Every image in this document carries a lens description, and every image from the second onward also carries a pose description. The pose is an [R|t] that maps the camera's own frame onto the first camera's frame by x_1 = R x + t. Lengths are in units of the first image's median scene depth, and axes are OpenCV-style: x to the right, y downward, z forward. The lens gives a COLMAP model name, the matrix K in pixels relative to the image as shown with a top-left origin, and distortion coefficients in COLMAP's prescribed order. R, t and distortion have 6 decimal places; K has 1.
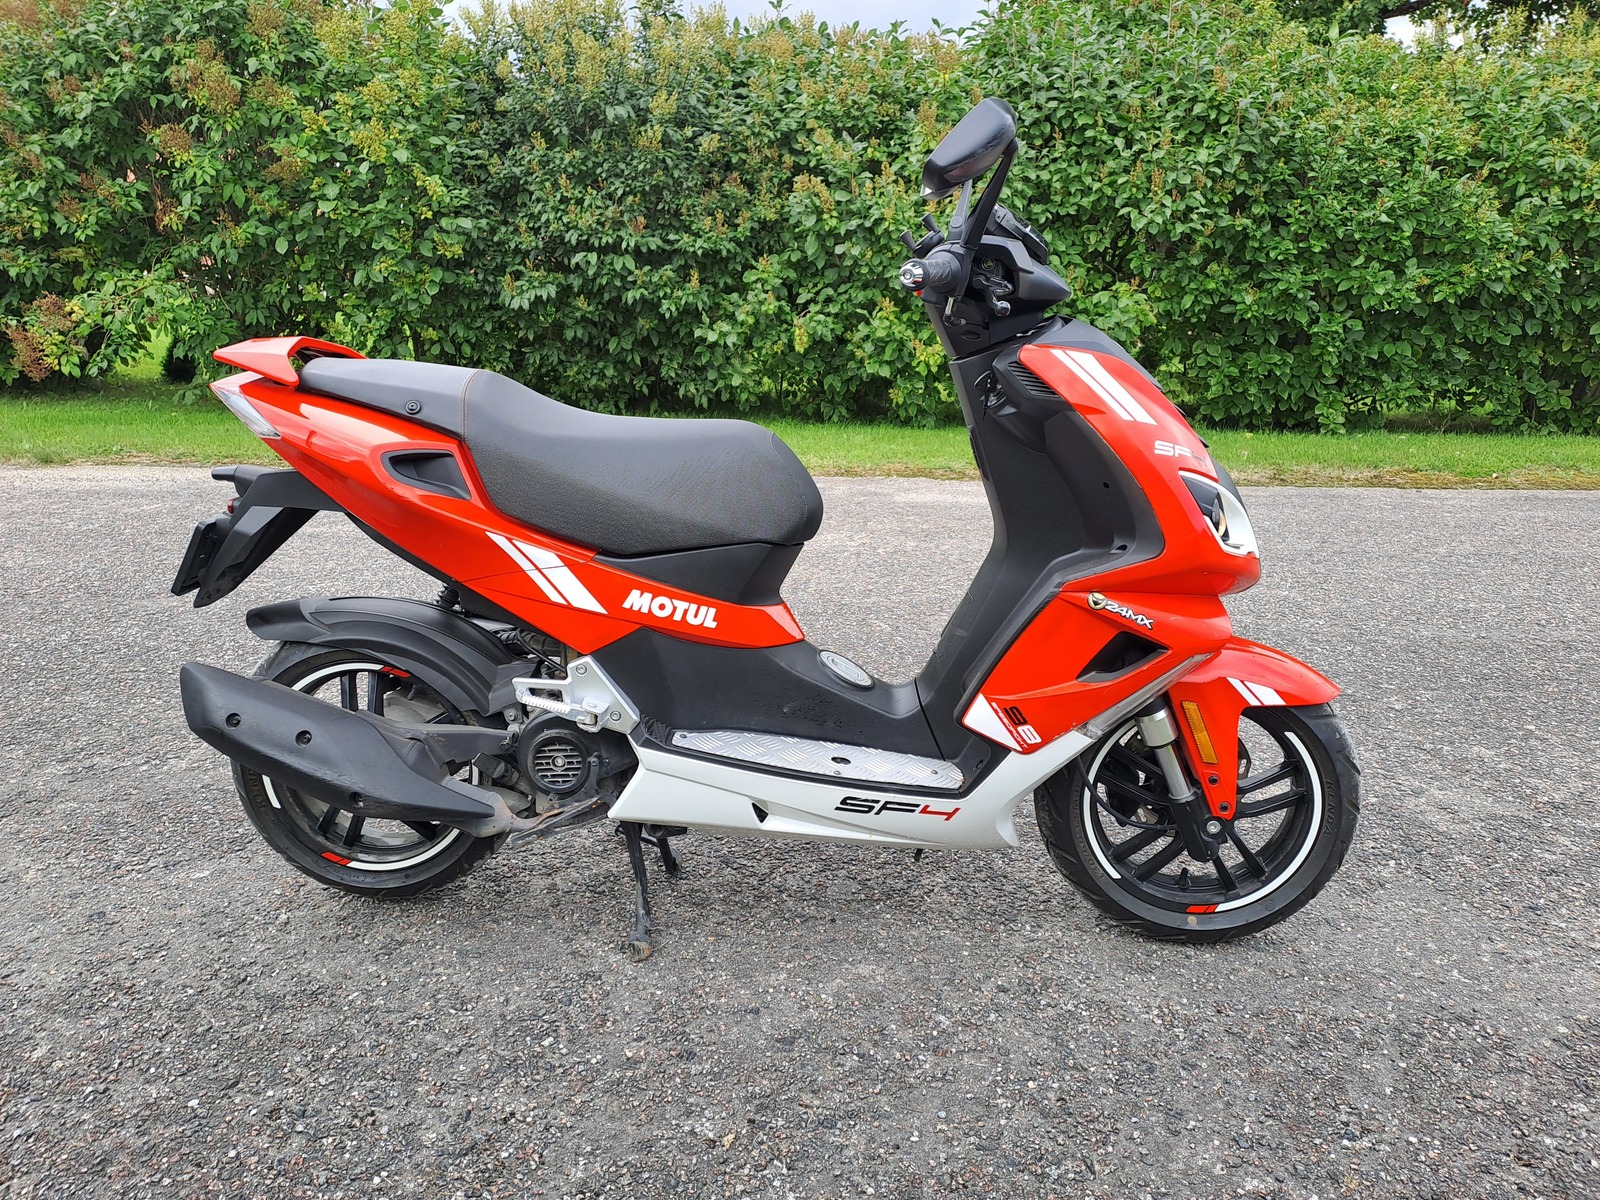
lens RADIAL K [[1184.9, 0, 812.6], [0, 1184.9, 600.5], [0, 0, 1]] dist [0.023480, 0.002980]
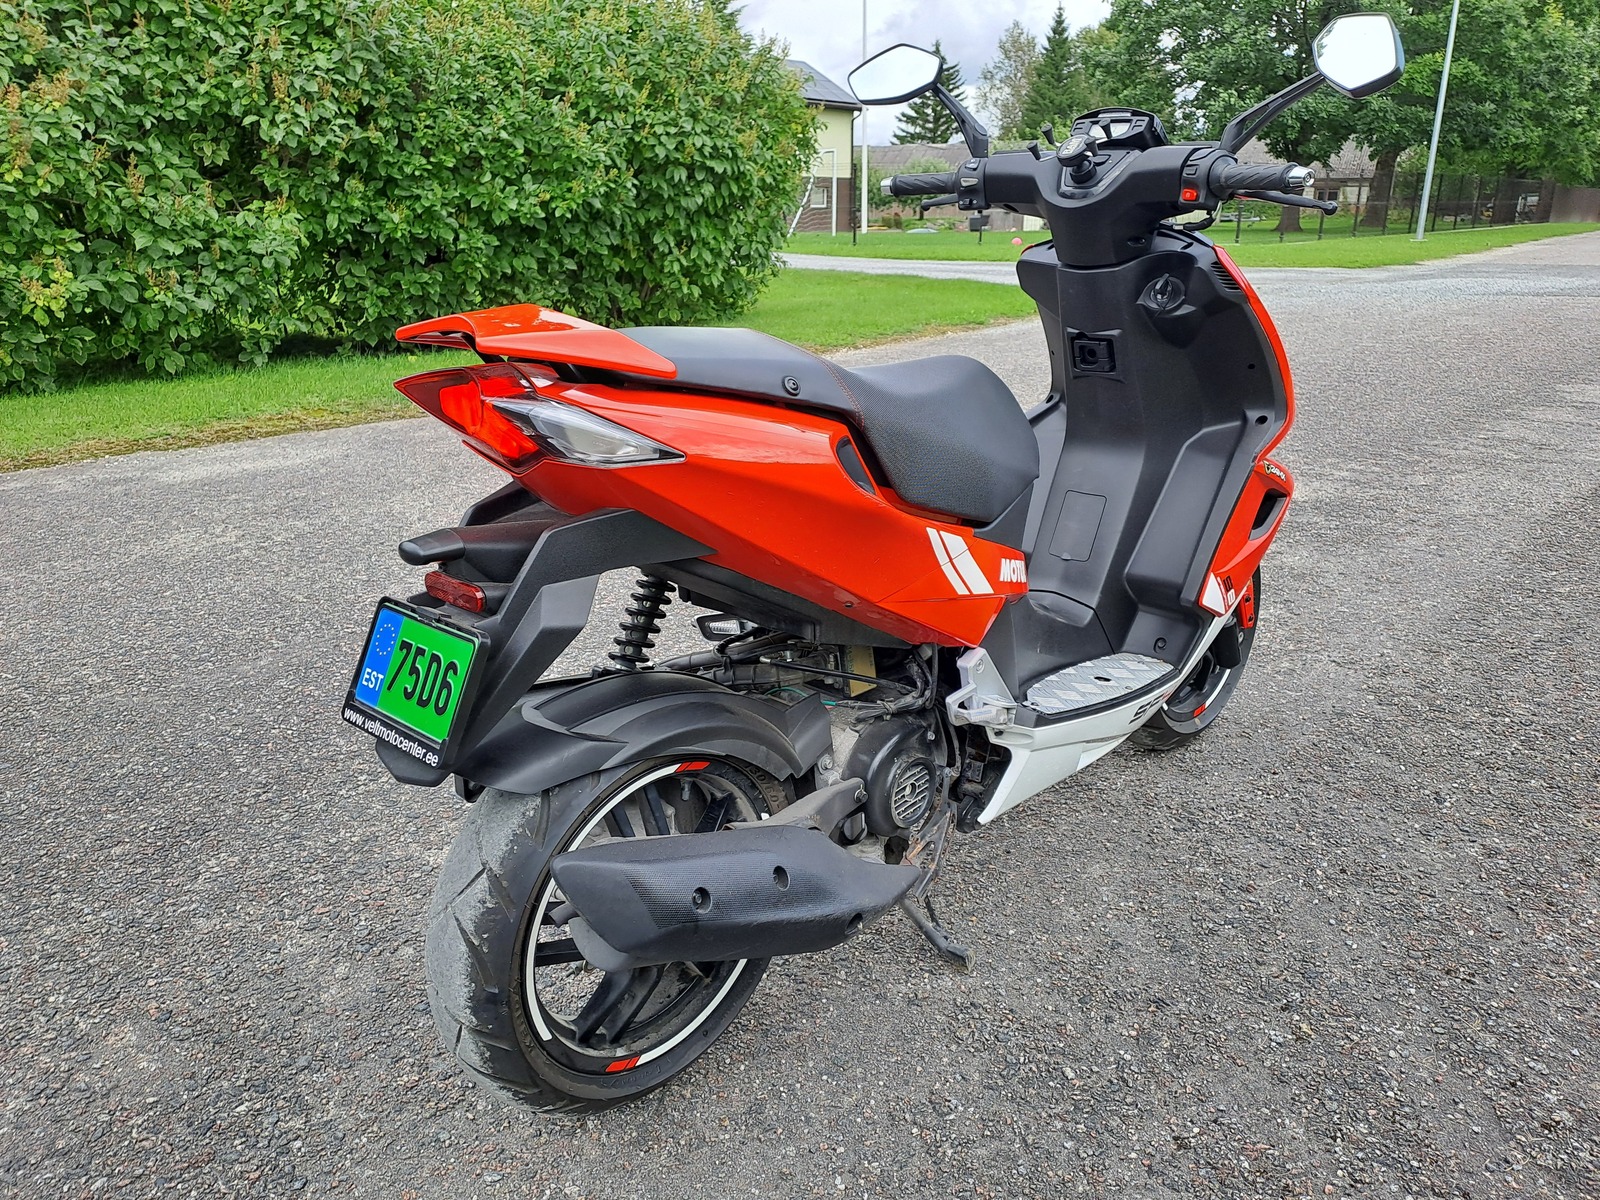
lens RADIAL K [[1184.9, 0, 812.6], [0, 1184.9, 600.5], [0, 0, 1]] dist [0.023480, 0.002980]
pose [[0.680170, -0.252192, 0.688308, -0.151516], [0.208449, 0.966736, 0.148222, -0.024632], [-0.702793, 0.042661, 0.710114, 0.086710]]
